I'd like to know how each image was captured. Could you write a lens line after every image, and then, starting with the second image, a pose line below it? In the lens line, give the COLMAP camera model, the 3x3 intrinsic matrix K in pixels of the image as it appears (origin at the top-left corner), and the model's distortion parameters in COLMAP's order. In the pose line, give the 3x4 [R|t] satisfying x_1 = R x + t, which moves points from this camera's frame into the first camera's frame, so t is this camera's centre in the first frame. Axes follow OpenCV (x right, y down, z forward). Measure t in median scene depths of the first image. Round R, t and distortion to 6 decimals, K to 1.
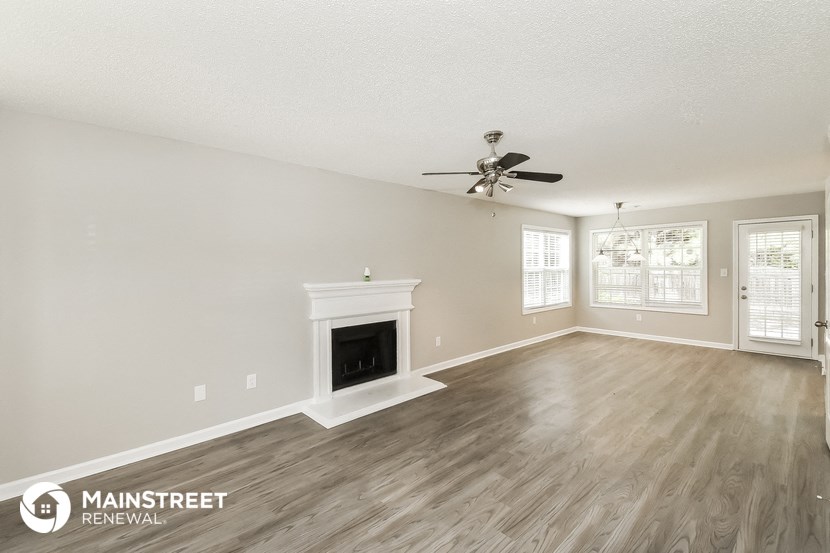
lens RADIAL K [[351.7, 0, 415.0], [0, 351.7, 276.5], [0, 0, 1]] dist [0.000833, -0.000465]
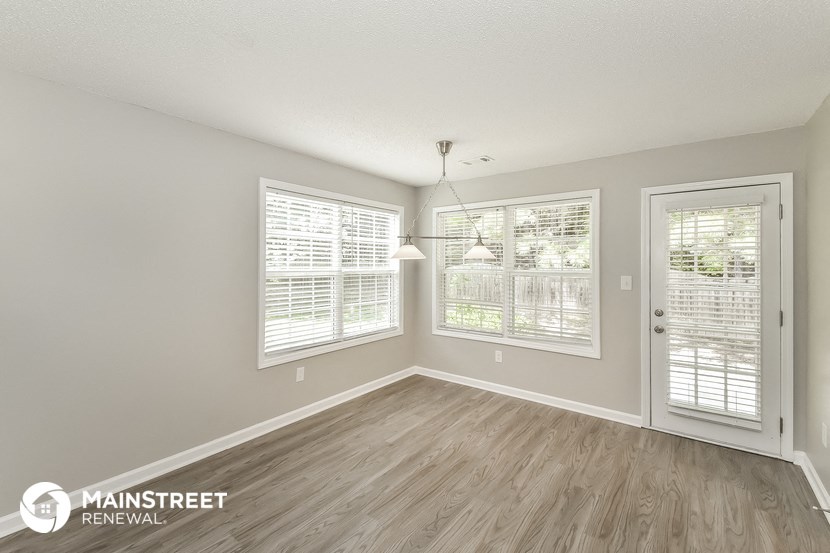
lens RADIAL K [[368.6, 0, 414.9], [0, 368.6, 268.8], [0, 0, 1]] dist [0.028168, 0.000273]
pose [[0.978028, 0.013842, 0.208012, 0.384410], [-0.010785, 0.999817, -0.015823, -0.018712], [-0.208193, 0.013232, 0.977998, 0.443700]]
